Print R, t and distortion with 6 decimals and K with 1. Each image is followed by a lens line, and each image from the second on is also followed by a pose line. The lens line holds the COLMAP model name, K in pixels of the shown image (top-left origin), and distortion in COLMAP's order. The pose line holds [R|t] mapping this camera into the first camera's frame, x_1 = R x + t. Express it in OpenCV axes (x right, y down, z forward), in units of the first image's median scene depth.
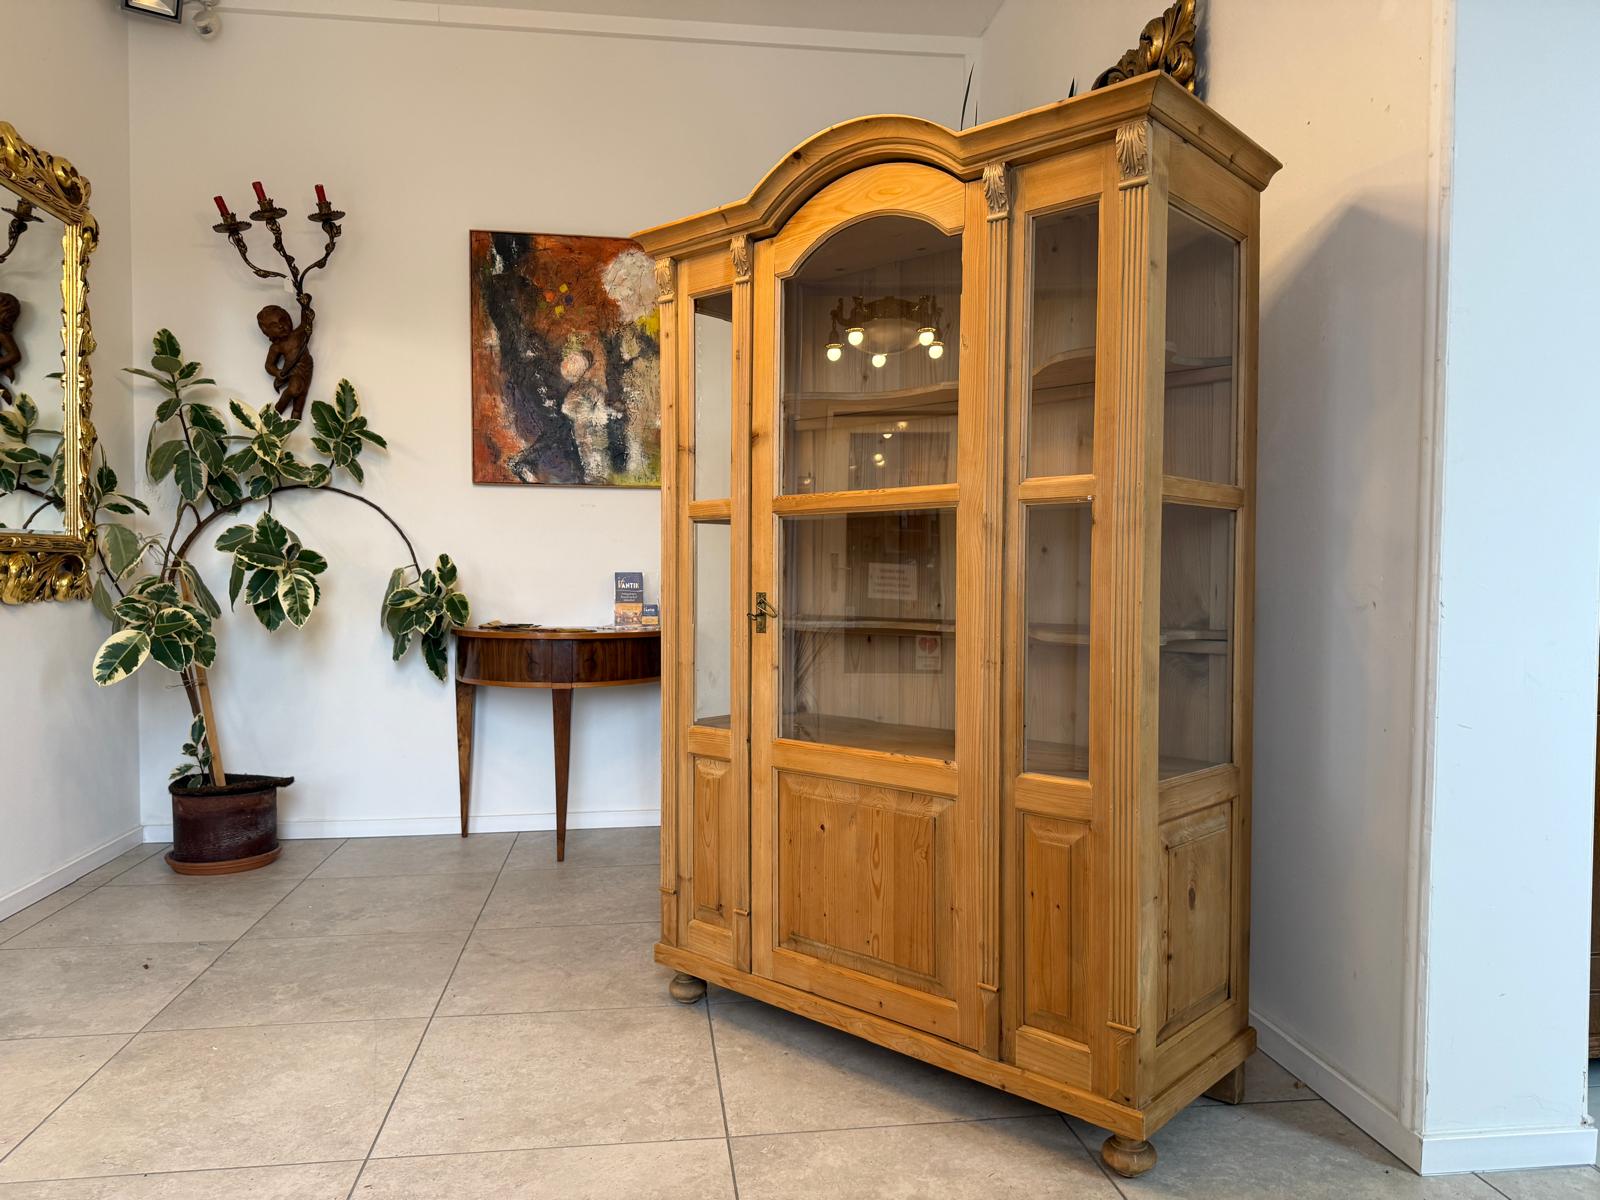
lens RADIAL K [[1116.2, 0, 795.9], [0, 1116.2, 607.1], [0, 0, 1]] dist [0.052773, -0.073868]
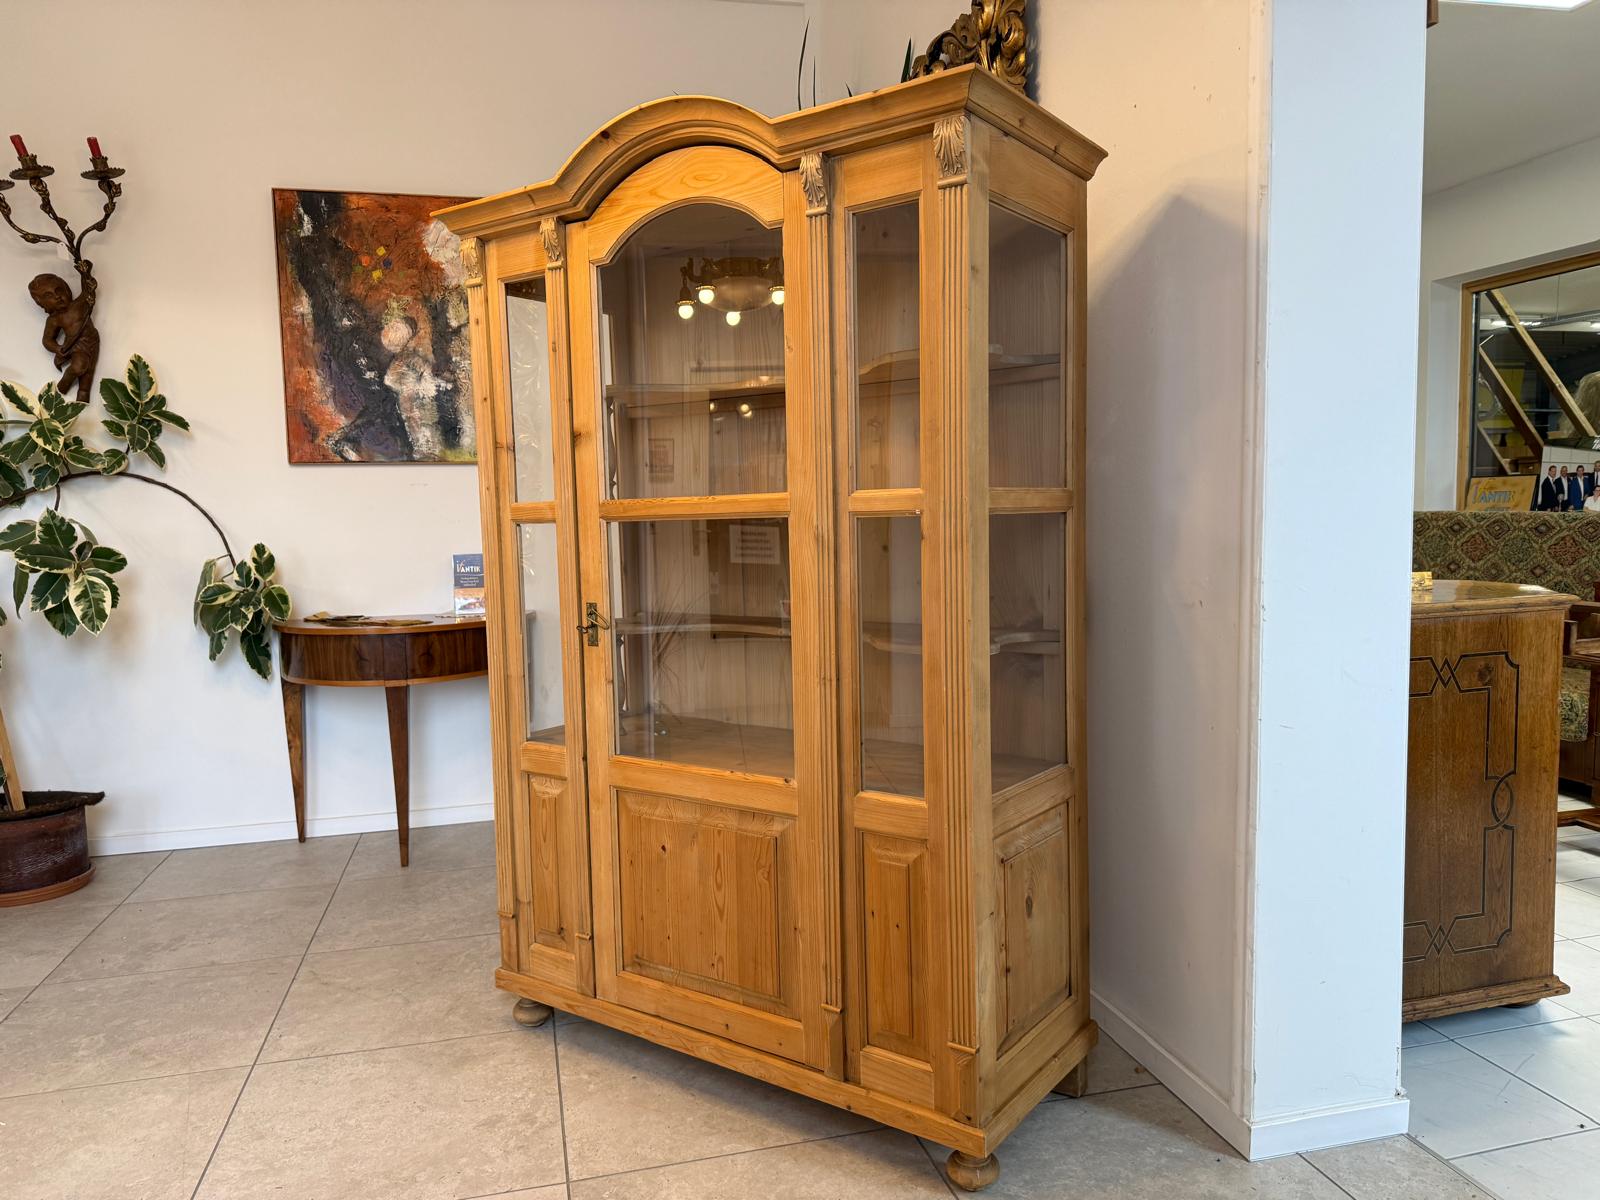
lens RADIAL K [[1128.4, 0, 802.1], [0, 1128.4, 607.2], [0, 0, 1]] dist [0.008305, -0.010282]
pose [[0.993009, -0.037106, 0.112056, 0.041026], [0.031057, 0.997989, 0.055249, -0.056987], [-0.113881, -0.051383, 0.992165, 0.037477]]
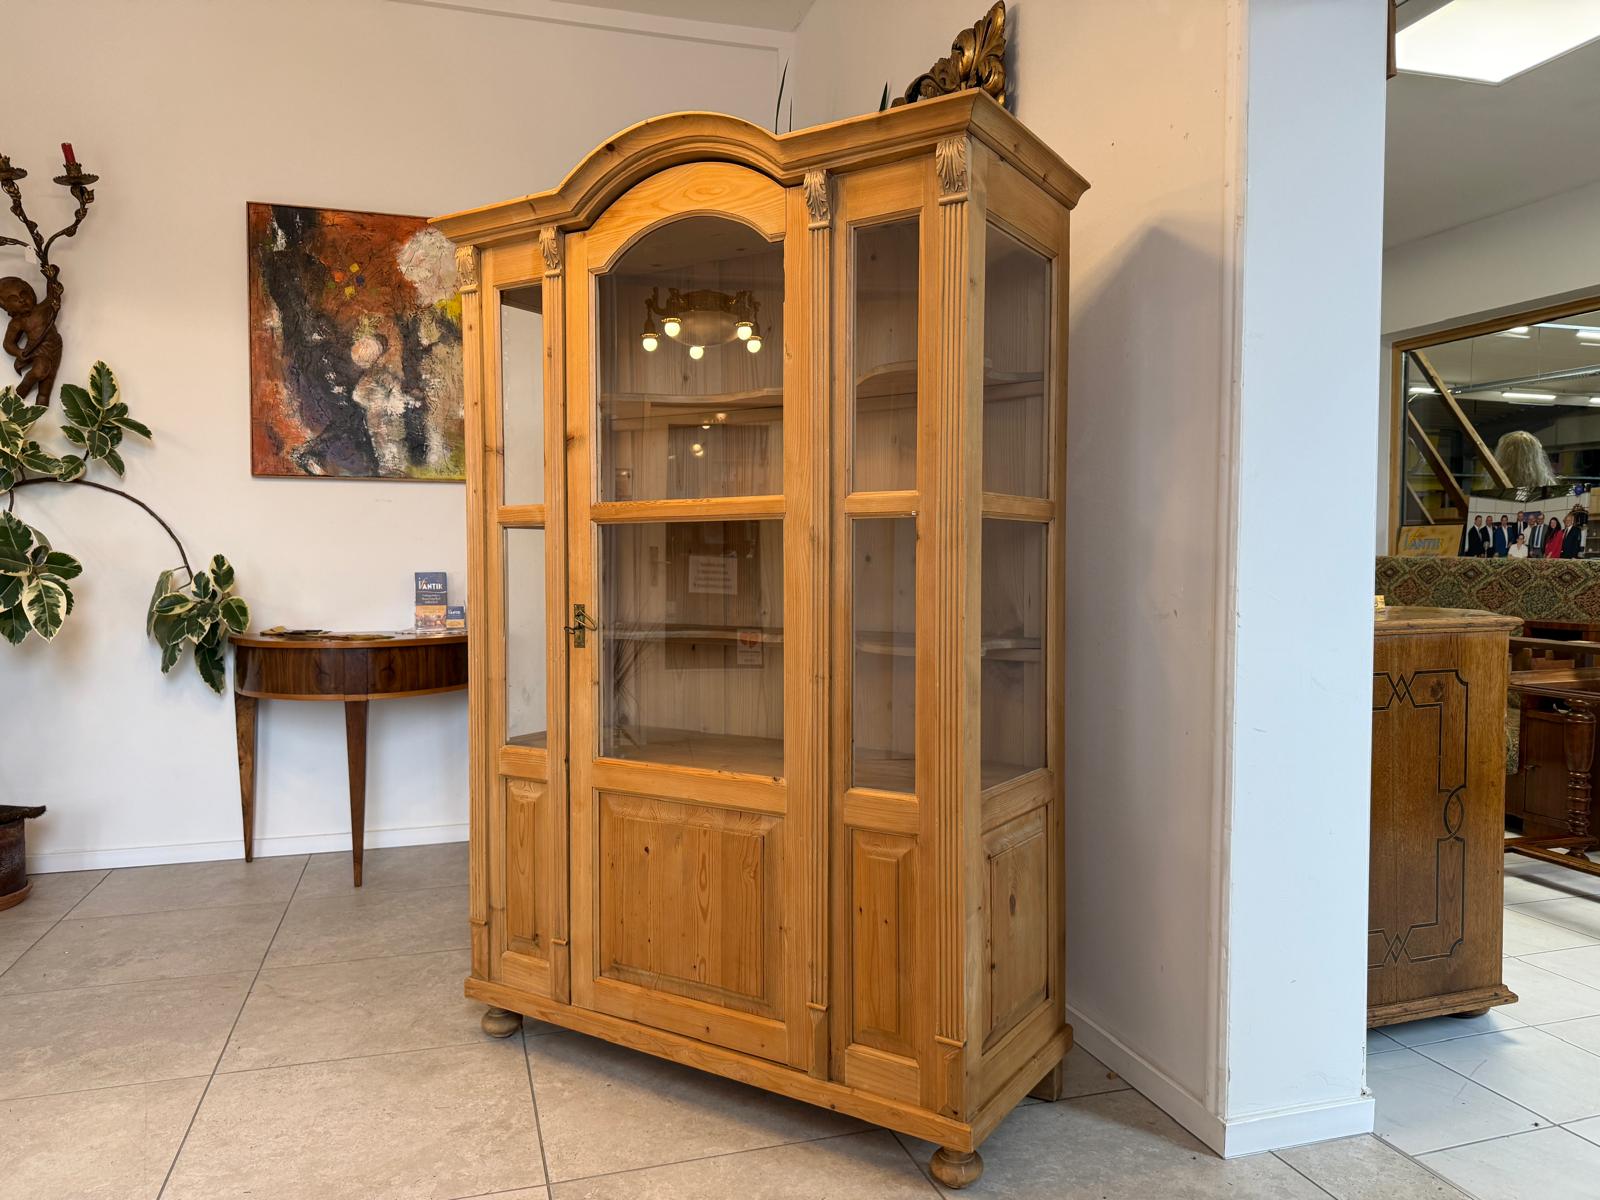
lens RADIAL K [[1129.2, 0, 801.6], [0, 1129.2, 600.3], [0, 0, 1]] dist [0.004787, -0.006655]
pose [[0.985773, -0.011174, 0.167712, -0.003695], [0.009961, 0.999918, 0.008074, -0.022798], [-0.167789, -0.006289, 0.985803, 0.024473]]
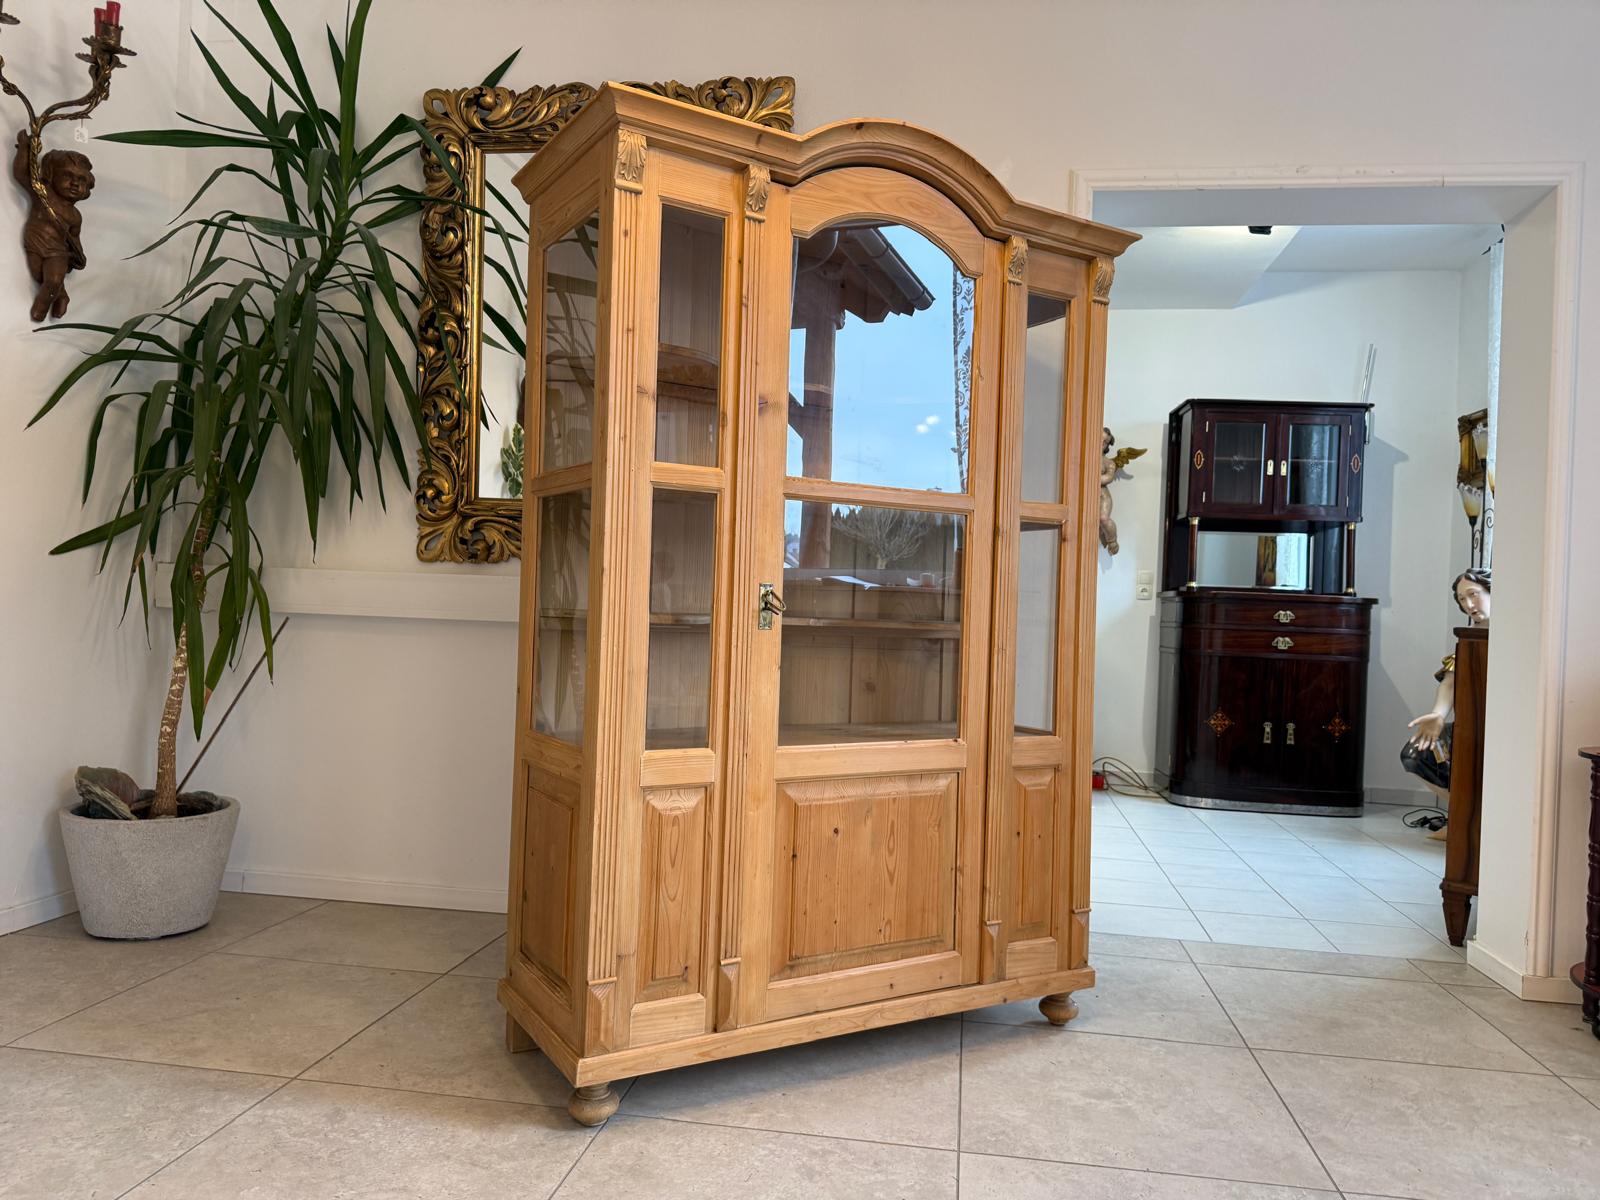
lens RADIAL K [[1128.4, 0, 802.1], [0, 1128.4, 607.2], [0, 0, 1]] dist [0.008305, -0.010282]
pose [[0.283486, 0.005709, 0.958959, -0.876252], [-0.006894, 0.999969, -0.003915, 0.009361], [-0.958952, -0.005501, 0.283516, 0.730878]]
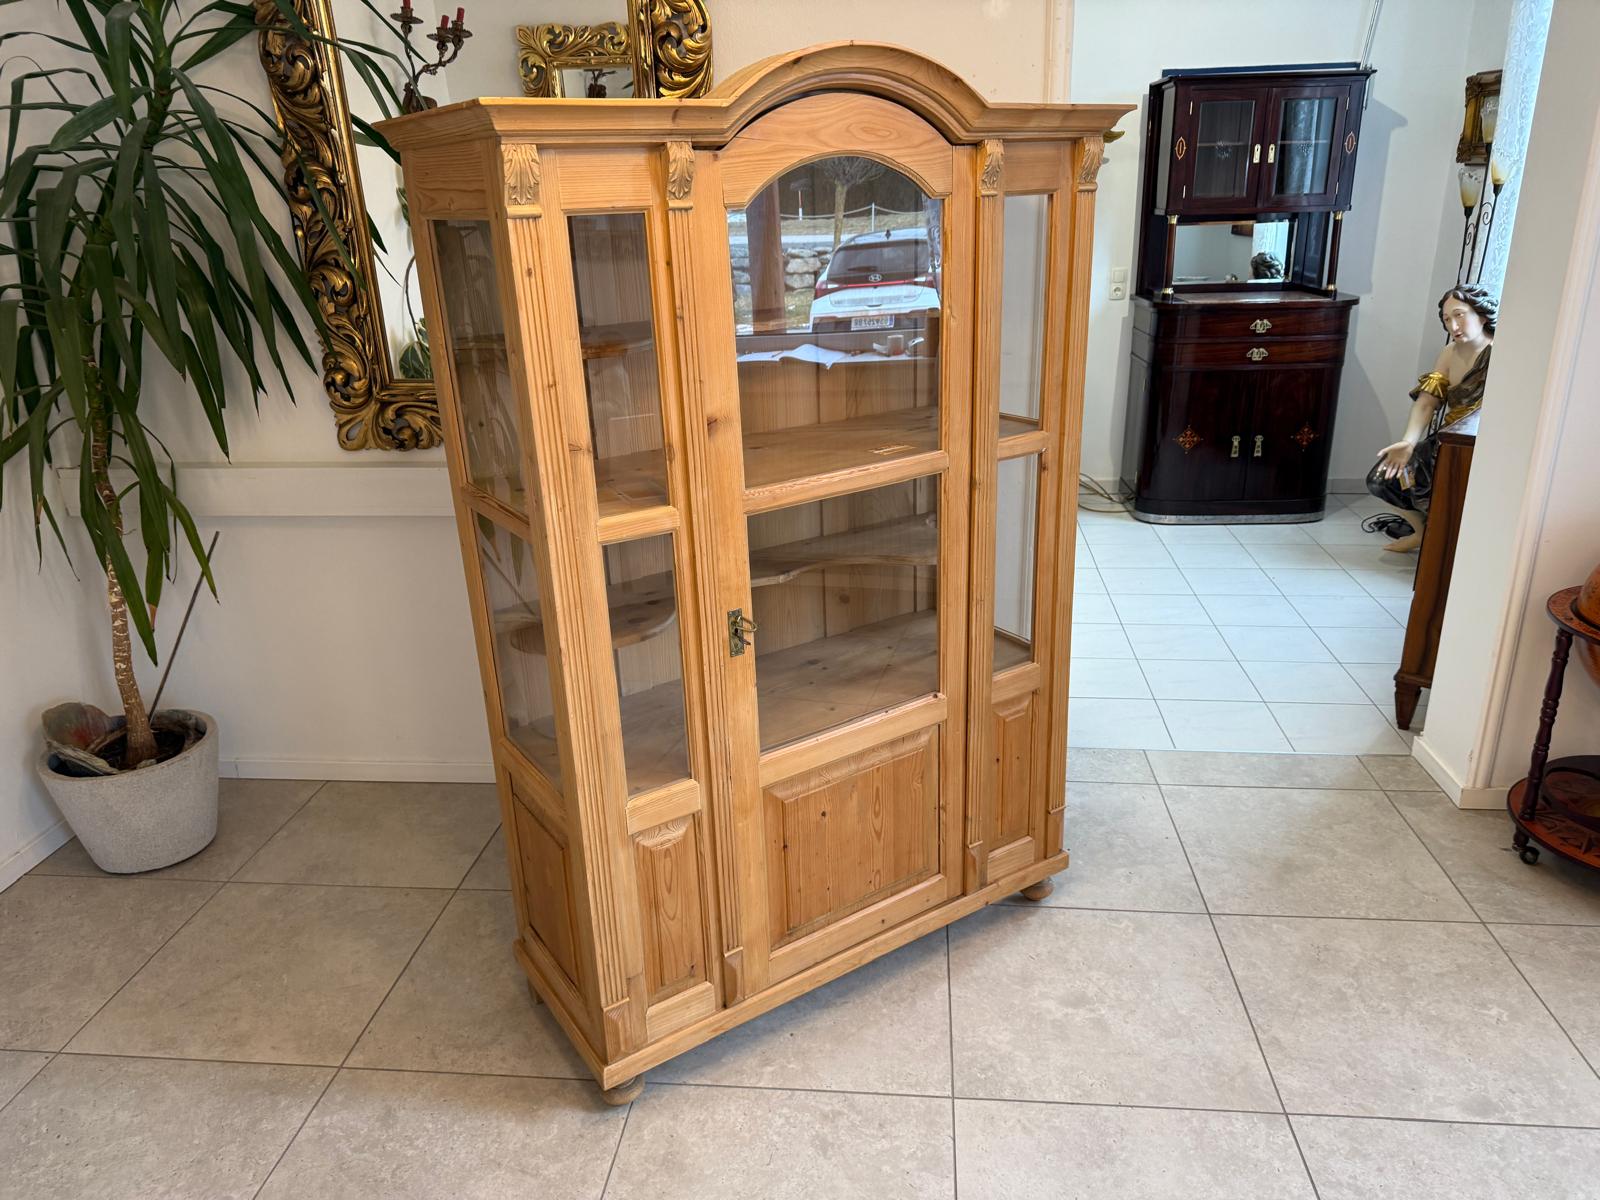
lens RADIAL K [[1130.2, 0, 806.7], [0, 1130.2, 603.7], [0, 0, 1]] dist [0.005526, -0.008176]
pose [[0.233561, -0.350354, 0.907029, -0.777175], [0.061981, 0.936296, 0.345698, -0.303614], [-0.970365, -0.024523, 0.240397, 0.756508]]
